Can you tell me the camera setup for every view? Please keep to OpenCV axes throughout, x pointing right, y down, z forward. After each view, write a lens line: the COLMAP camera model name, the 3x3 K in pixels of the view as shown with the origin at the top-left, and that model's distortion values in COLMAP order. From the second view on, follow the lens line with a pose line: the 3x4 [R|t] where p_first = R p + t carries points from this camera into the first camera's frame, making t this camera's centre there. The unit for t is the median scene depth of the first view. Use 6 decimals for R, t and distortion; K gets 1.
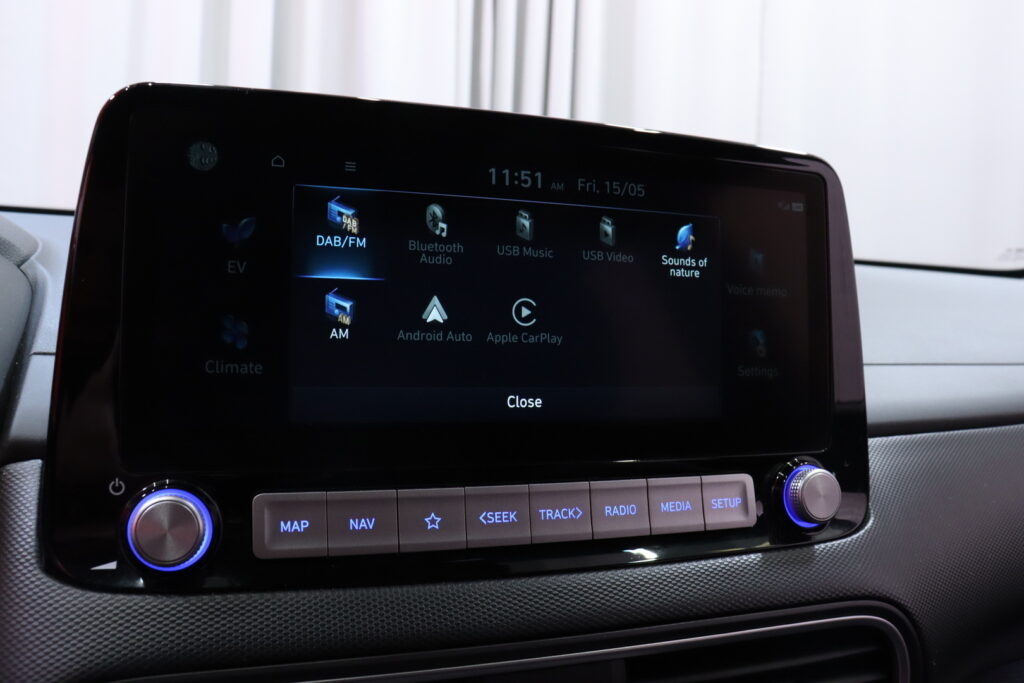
lens RADIAL K [[830.8, 0, 511.3], [0, 830.8, 338.5], [0, 0, 1]] dist [-0.177063, 0.127151]
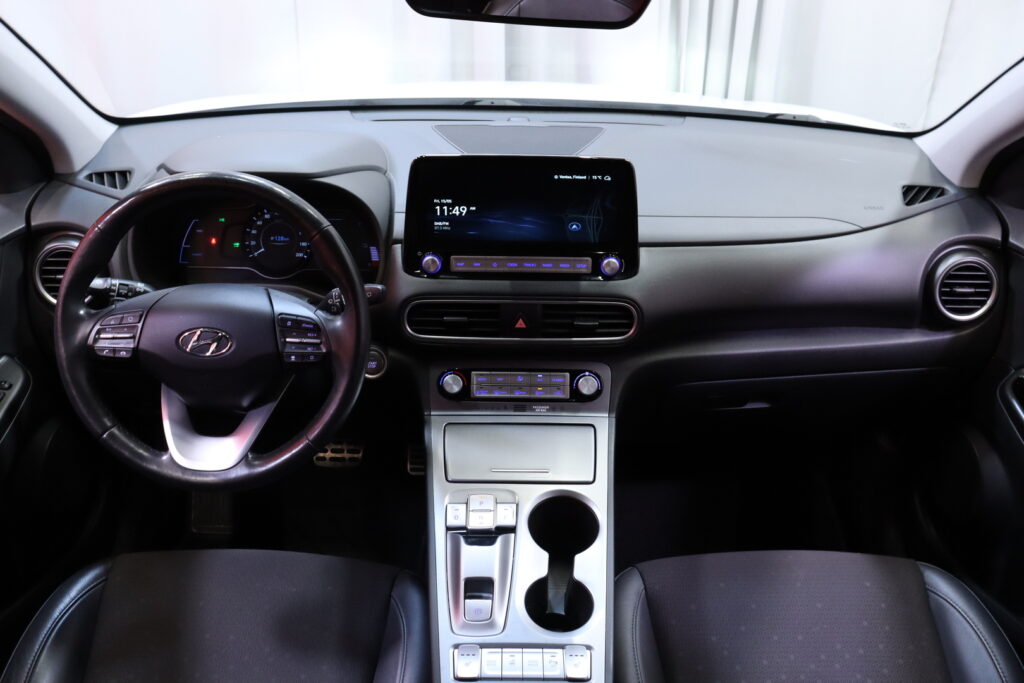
lens RADIAL K [[830.8, 0, 502.4], [0, 830.8, 340.4], [0, 0, 1]] dist [-0.177063, 0.127151]
pose [[0.947792, 0.117884, -0.296300, 1.124928], [0.003189, 0.925612, 0.378460, -0.919887], [0.318873, -0.359646, 0.876912, -2.531083]]
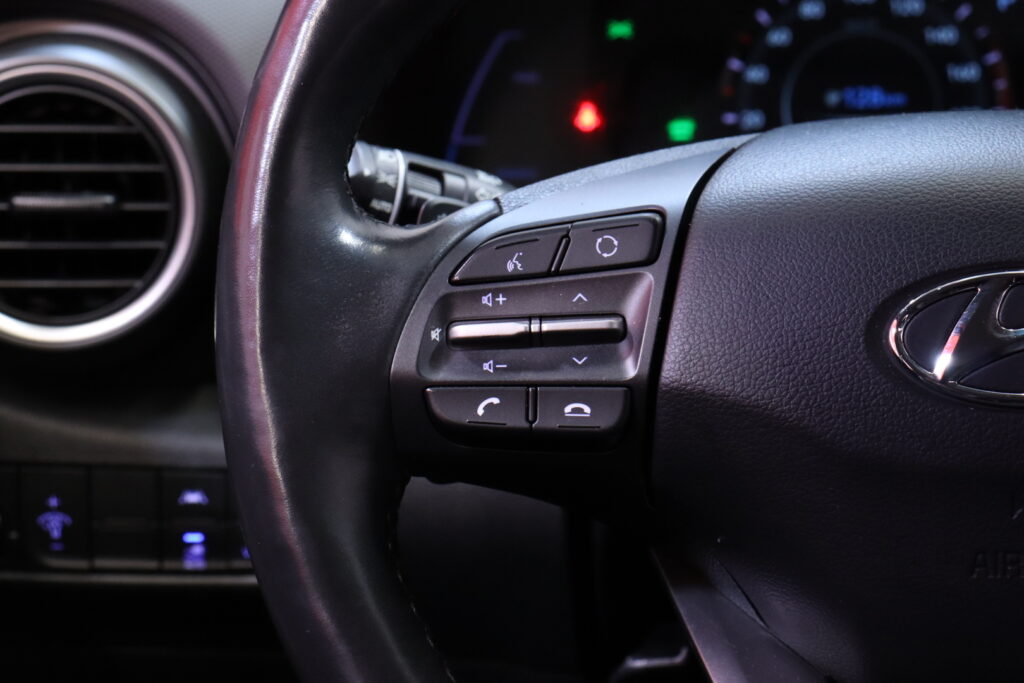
lens RADIAL K [[2349.8, 0, 514.5], [0, 2349.8, 343.9], [0, 0, 1]] dist [0.346335, 0.000000]
pose [[0.930240, 0.024998, -0.366099, -0.651508], [0.046030, 0.981847, 0.184002, -0.046412], [0.364053, -0.188018, 0.912203, -1.936455]]
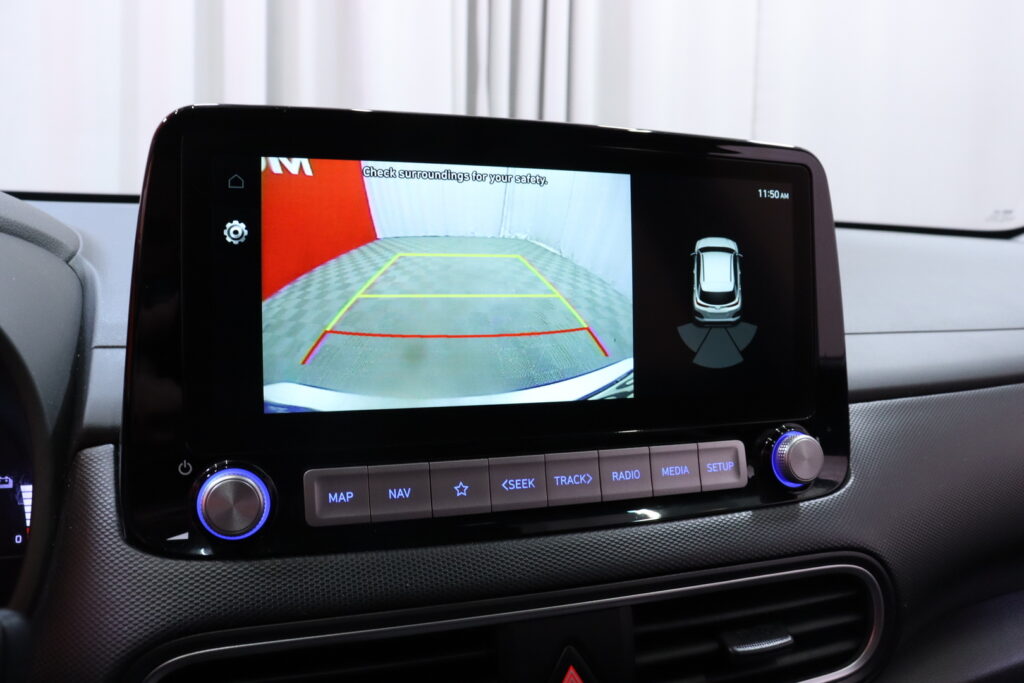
lens RADIAL K [[830.8, 0, 510.9], [0, 830.8, 345.1], [0, 0, 1]] dist [-0.177063, 0.127151]
pose [[0.999822, -0.018858, -0.000347, -0.022055], [0.018841, 0.997713, 0.064918, -0.047415], [-0.000878, -0.064913, 0.997891, -0.120039]]
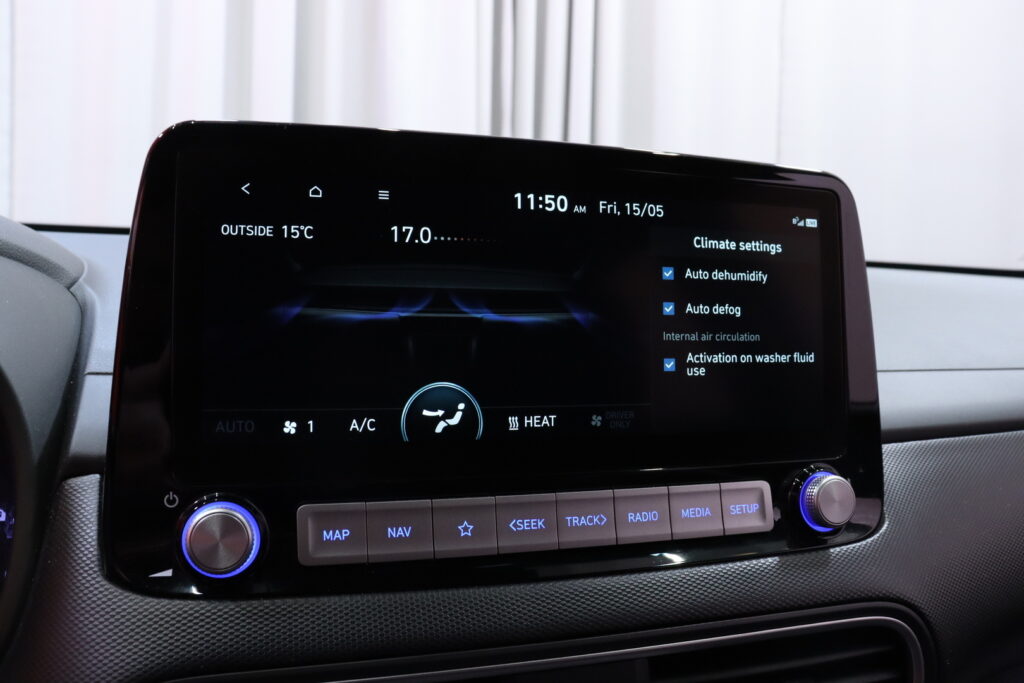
lens RADIAL K [[830.8, 0, 509.0], [0, 830.8, 344.0], [0, 0, 1]] dist [-0.177063, 0.127151]
pose [[0.999418, -0.011457, -0.032122, -0.002517], [0.011682, 0.999908, 0.006836, -0.022377], [0.032041, -0.007207, 0.999461, -0.056292]]
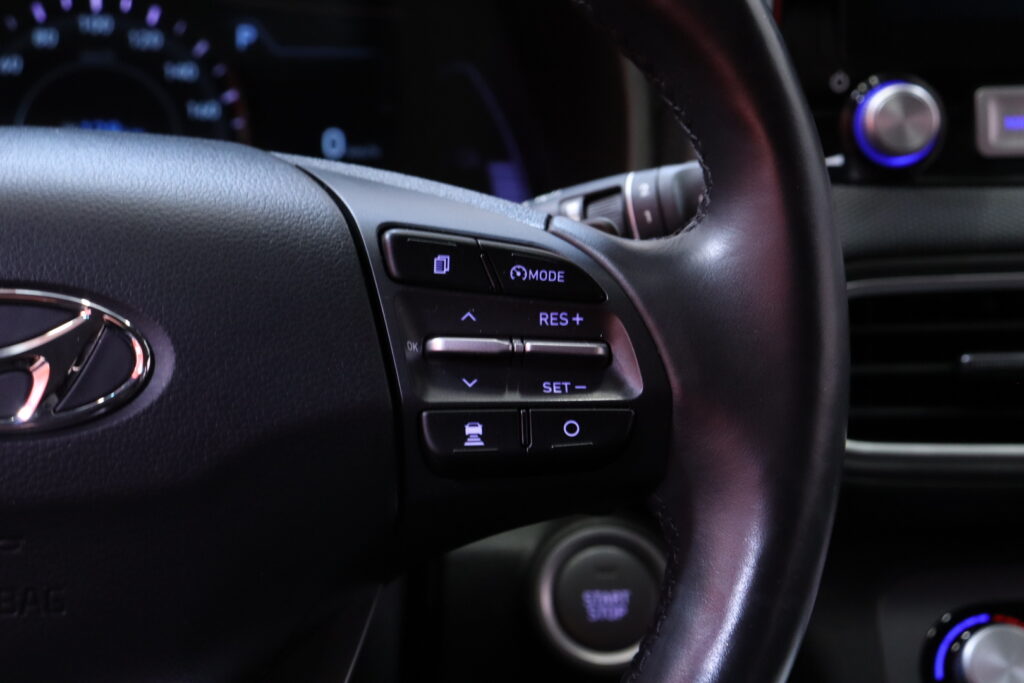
lens RADIAL K [[2349.8, 0, 511.1], [0, 2349.8, 340.9], [0, 0, 1]] dist [0.346335, 0.000000]
pose [[0.975908, 0.019793, -0.217285, -0.213293], [0.014463, 0.987818, 0.154941, 0.034458], [0.217705, -0.154351, 0.963733, -1.683348]]
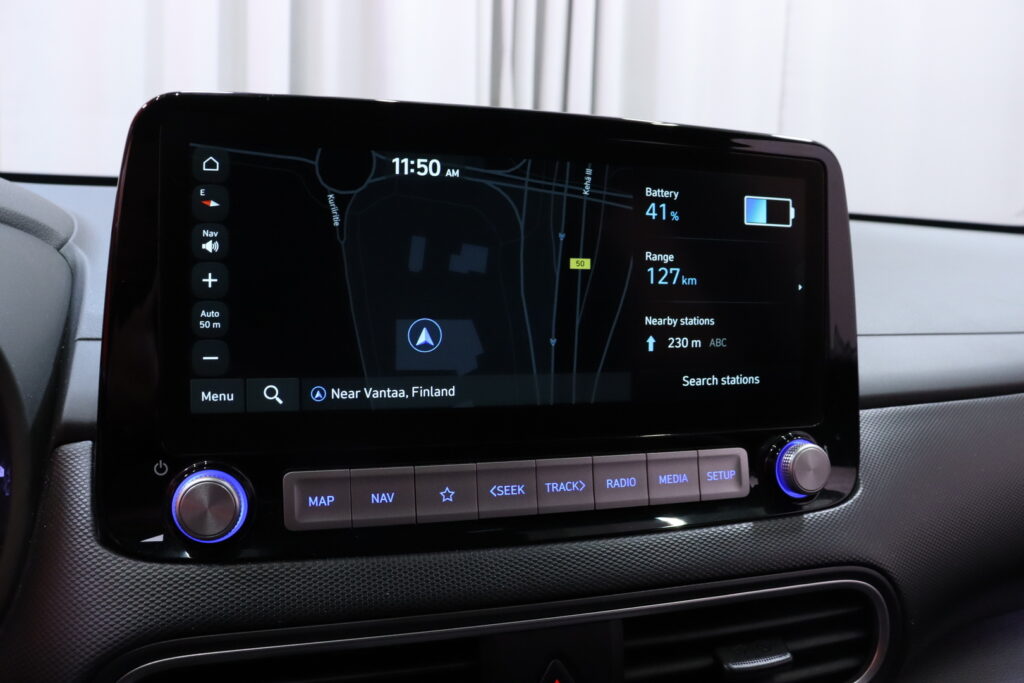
lens RADIAL K [[830.8, 0, 510.4], [0, 830.8, 348.5], [0, 0, 1]] dist [-0.177063, 0.127151]
pose [[0.999525, 0.000429, -0.030816, 0.021620], [0.002356, 0.995915, 0.090270, -0.068368], [0.030729, -0.090299, 0.995440, -0.070748]]
